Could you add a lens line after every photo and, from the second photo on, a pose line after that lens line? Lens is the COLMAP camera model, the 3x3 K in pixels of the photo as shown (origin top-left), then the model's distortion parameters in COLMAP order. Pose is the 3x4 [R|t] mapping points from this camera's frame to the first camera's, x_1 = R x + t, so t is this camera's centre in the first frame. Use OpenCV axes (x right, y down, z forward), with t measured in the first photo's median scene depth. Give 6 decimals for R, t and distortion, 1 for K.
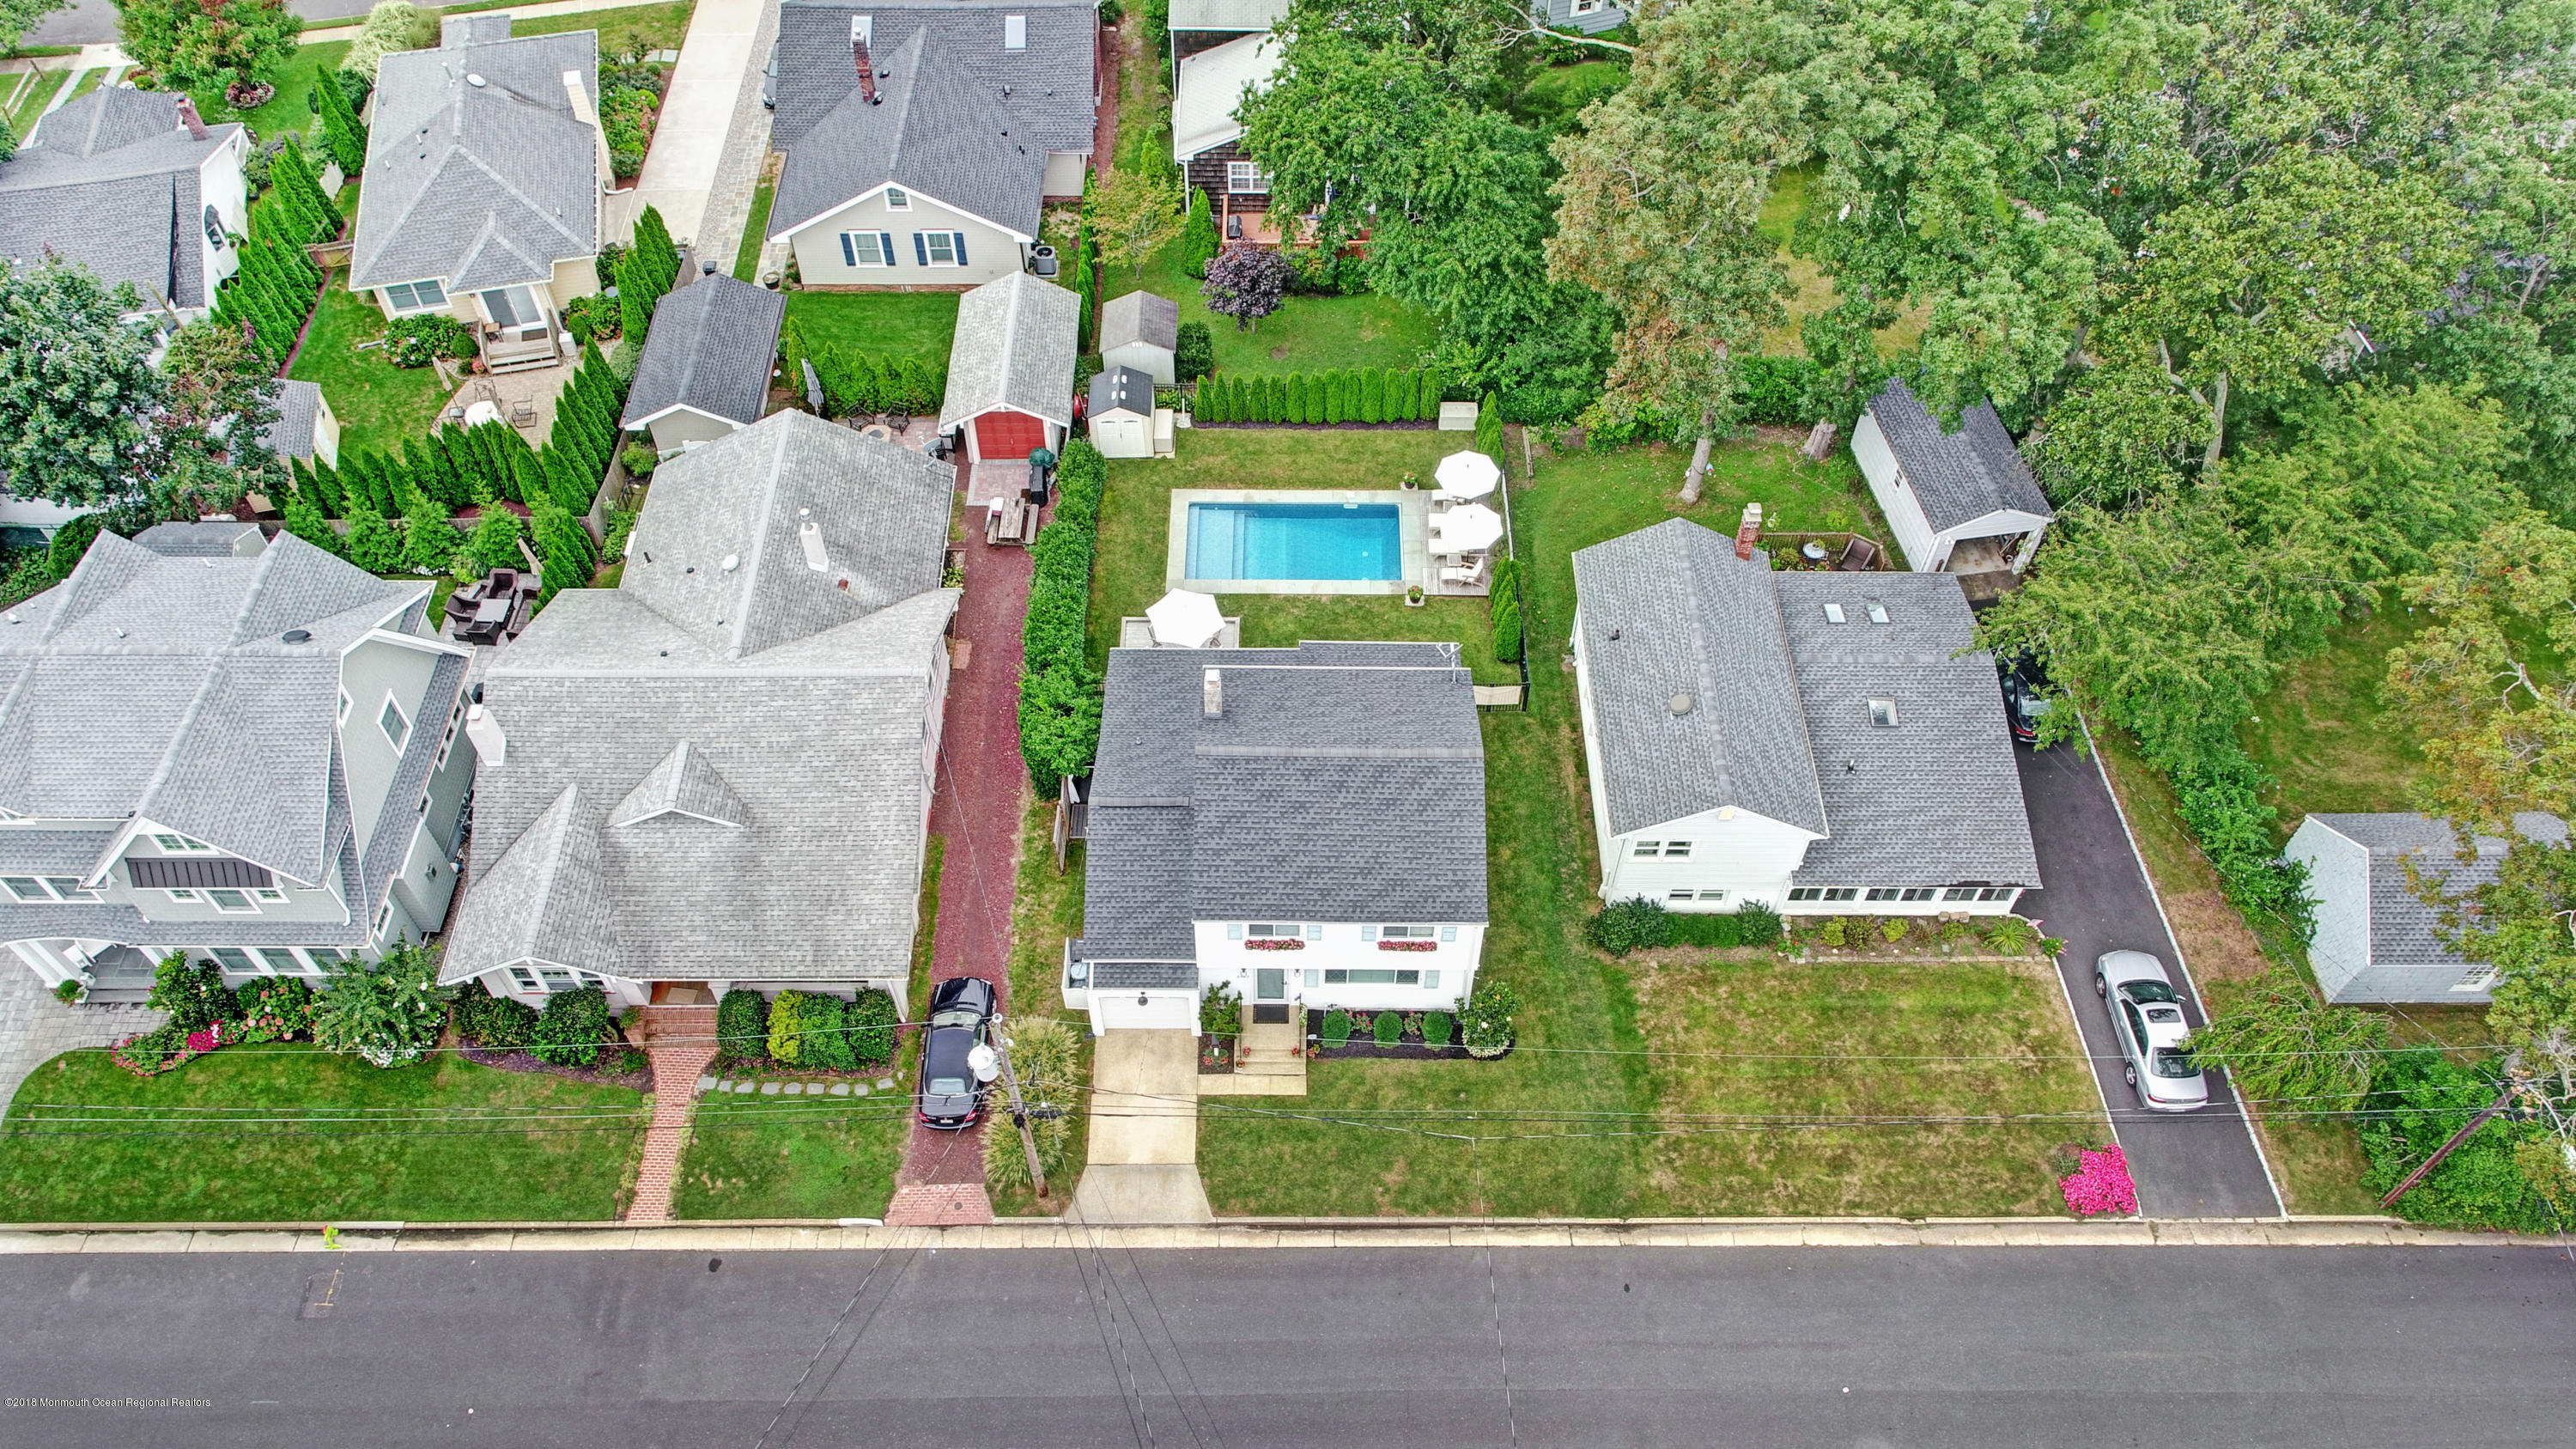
lens RADIAL K [[1830.4, 0, 1279.4], [0, 1830.4, 723.8], [0, 0, 1]] dist [0.004032, -0.002538]
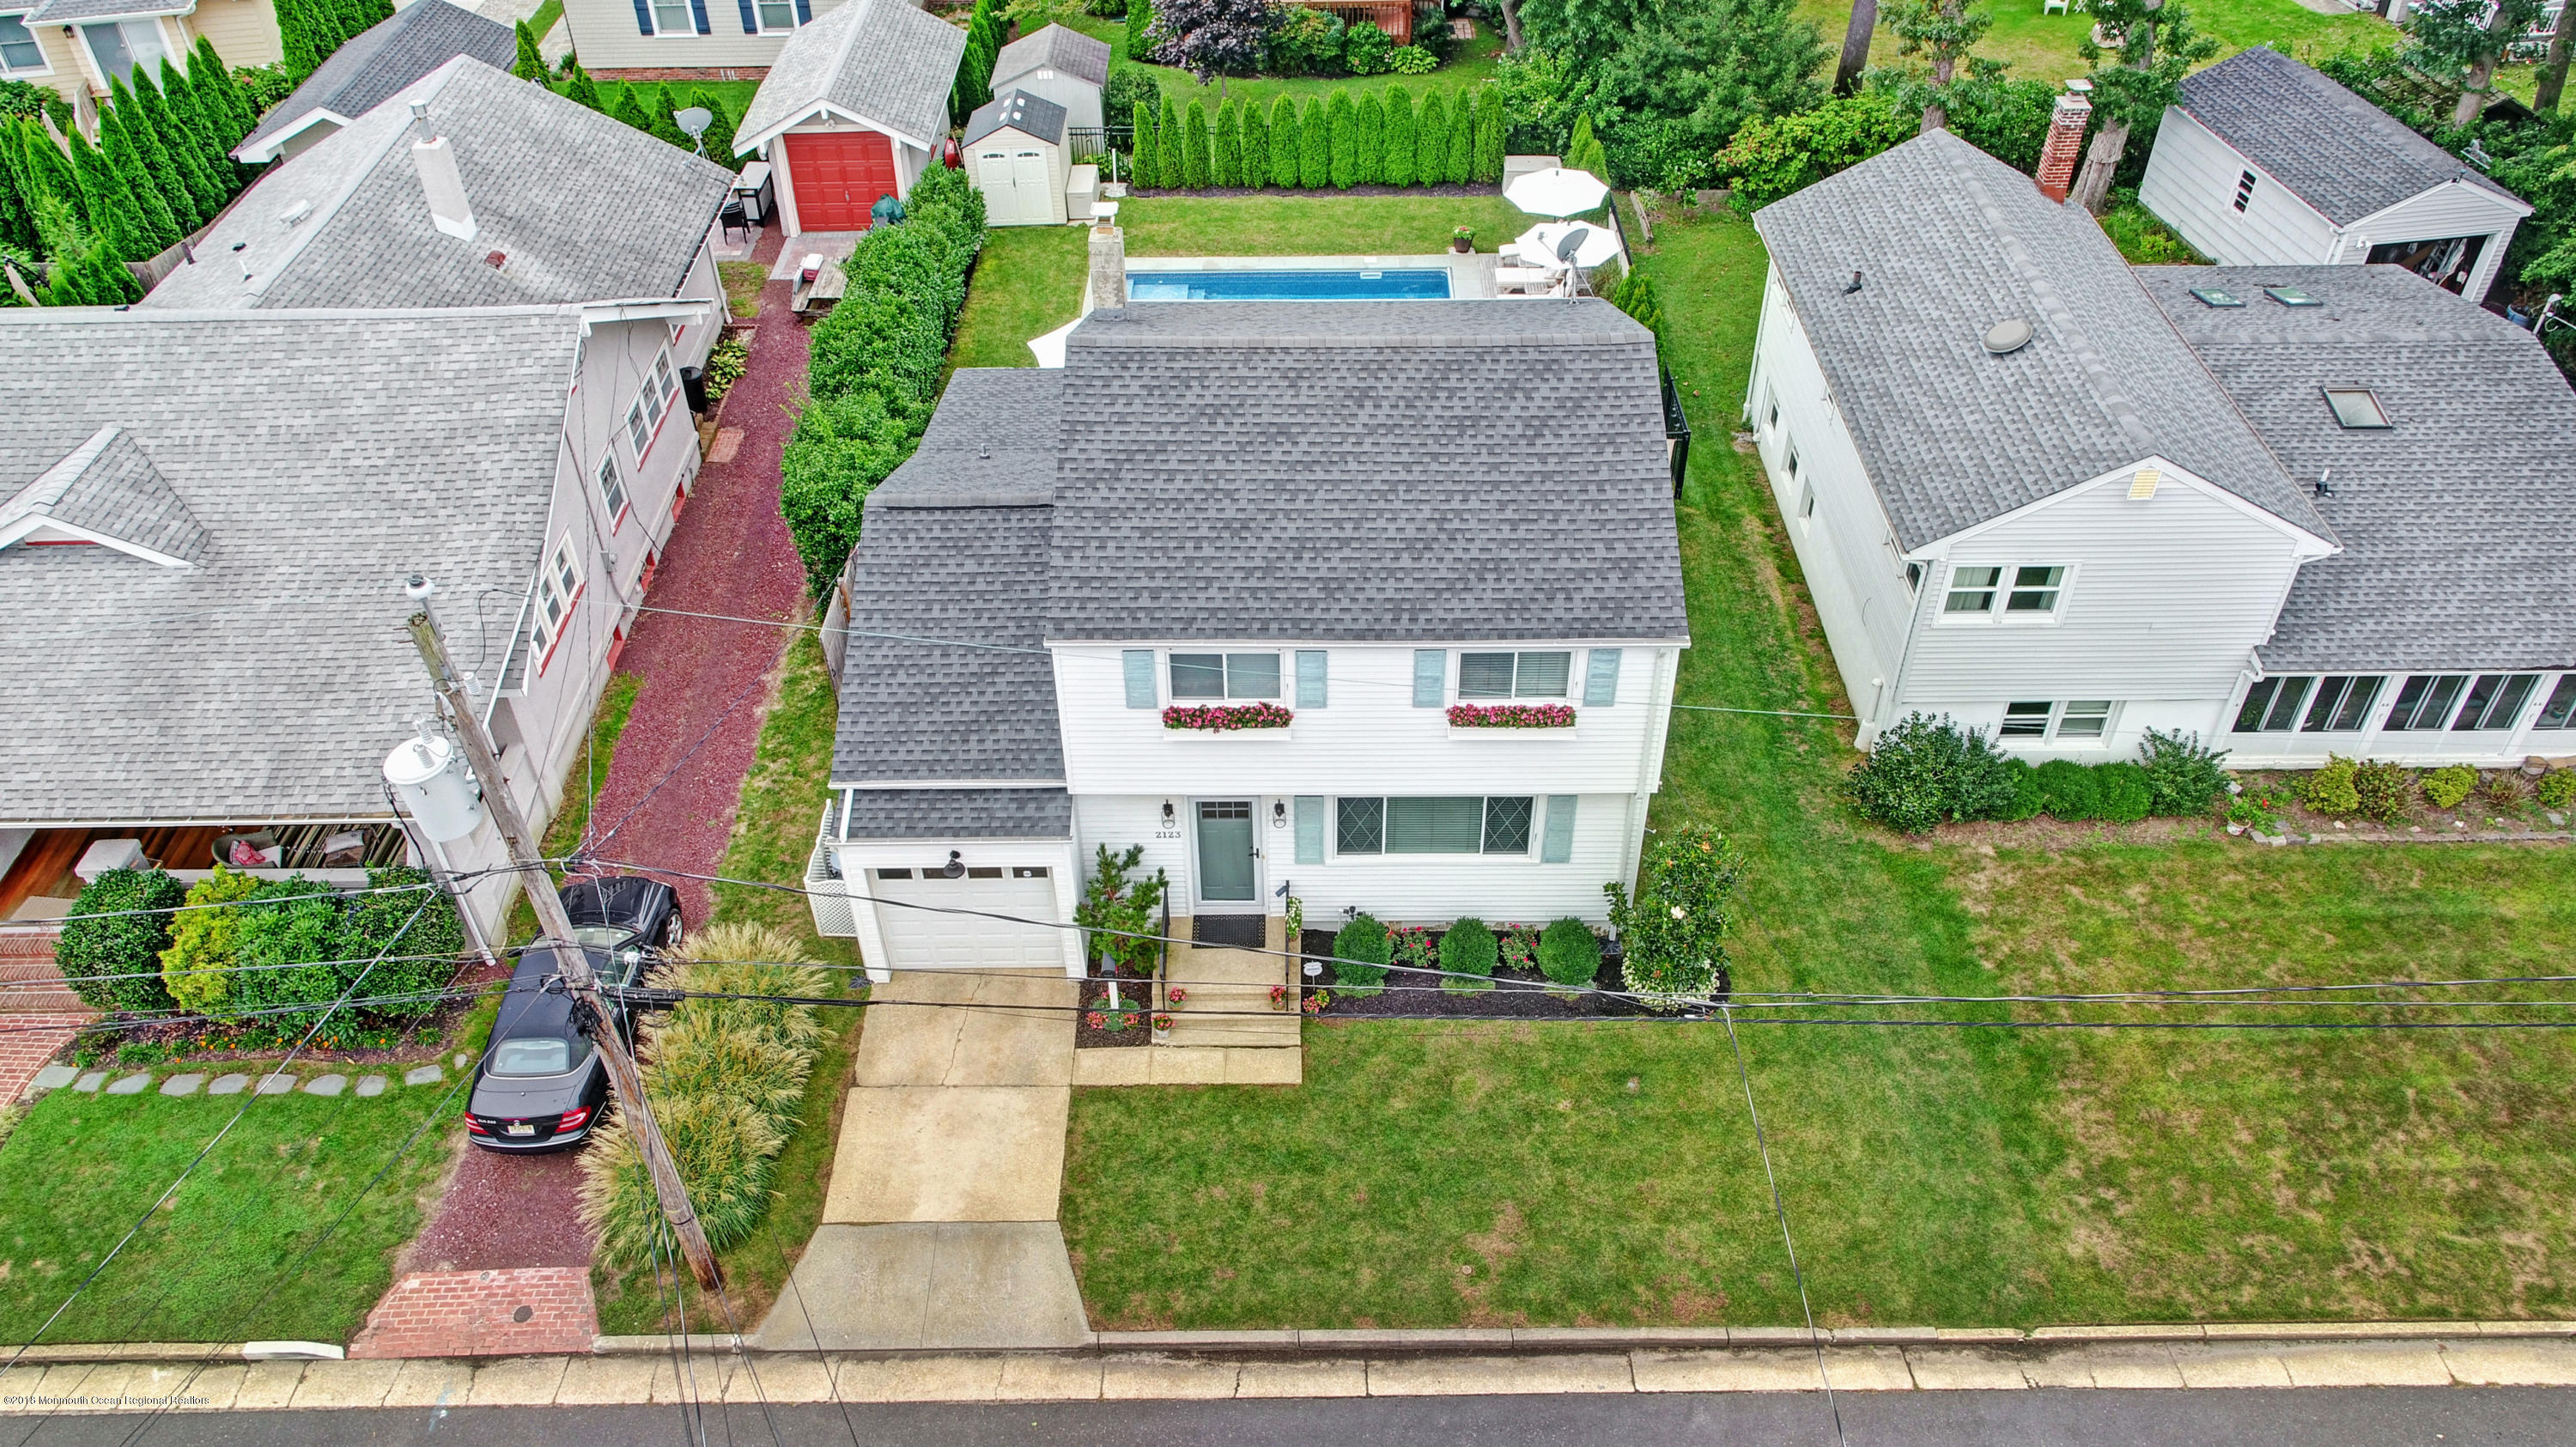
lens RADIAL K [[1825.9, 0, 1281.6], [0, 1825.9, 725.5], [0, 0, 1]] dist [0.001656, 0.001967]
pose [[0.999903, -0.010969, -0.008601, 0.014440], [0.009001, 0.979234, -0.202531, 0.205291], [0.010644, 0.202434, 0.979238, 0.513415]]
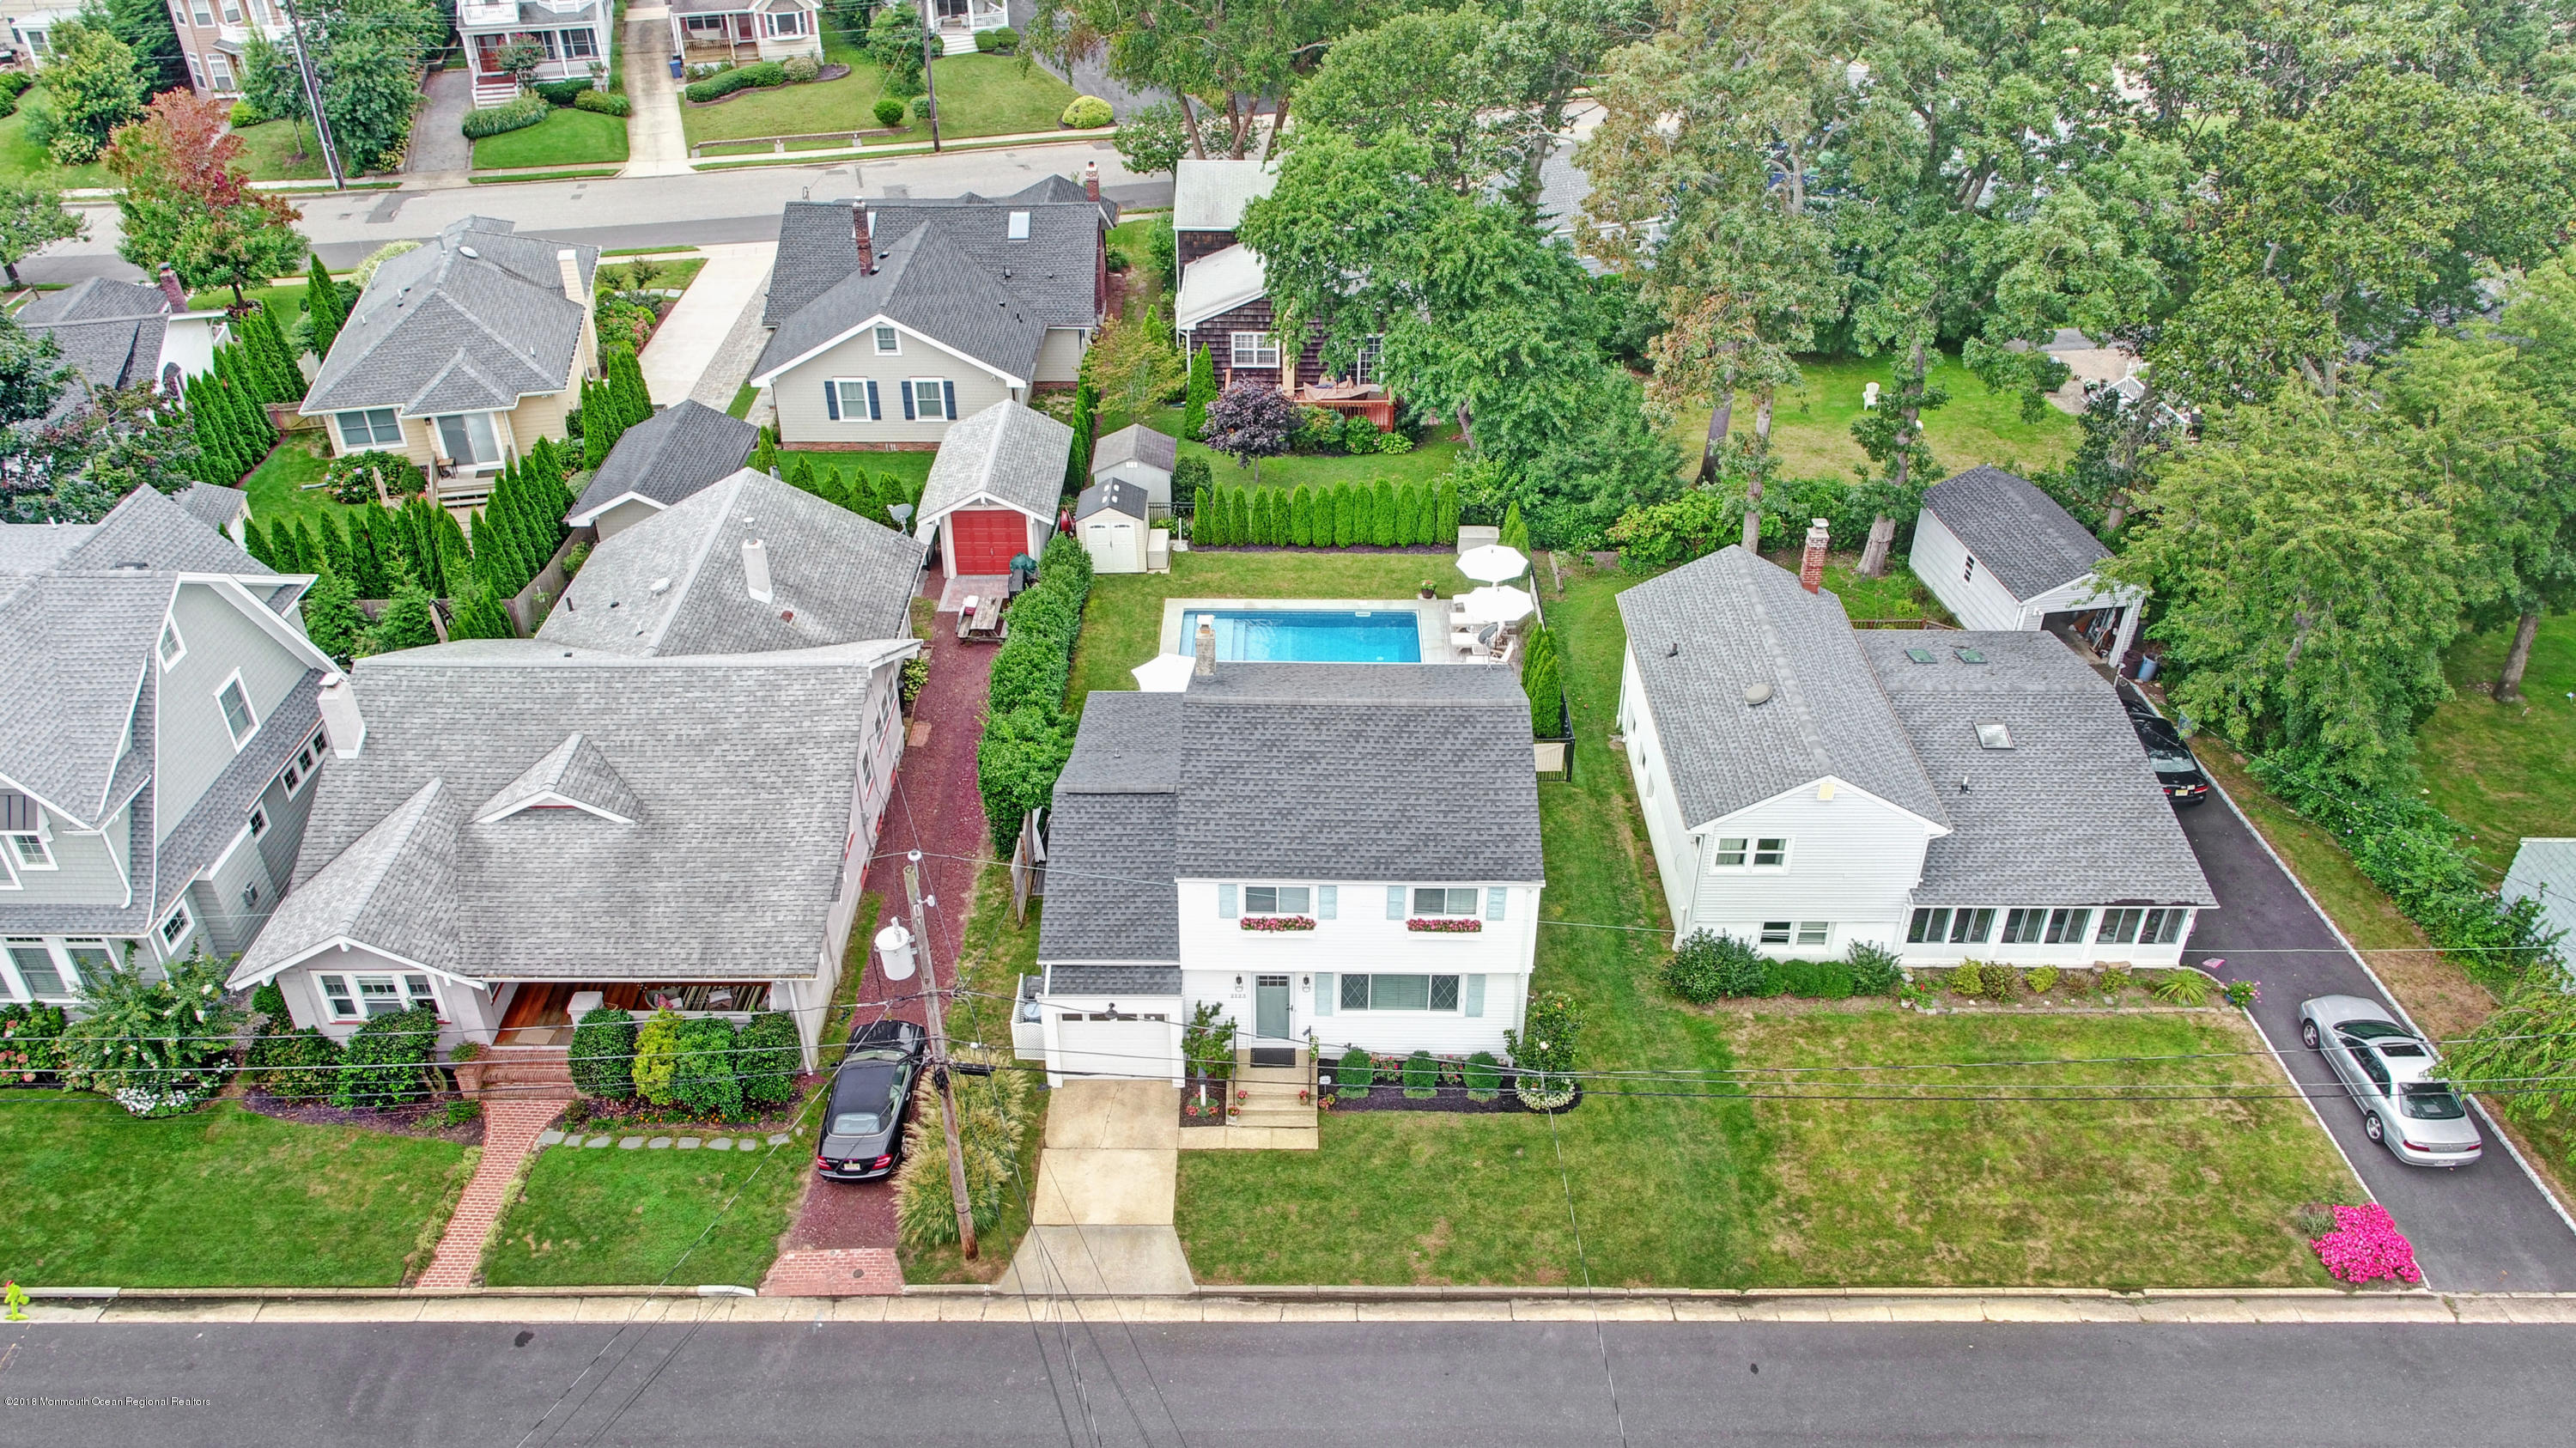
lens RADIAL K [[1830.4, 0, 1279.4], [0, 1830.4, 723.3], [0, 0, 1]] dist [0.004032, -0.002538]
pose [[0.999997, 0.001555, -0.002129, -0.000346], [-0.002150, 0.948305, -0.317355, 0.275031], [0.001525, 0.317358, 0.948305, 0.202421]]
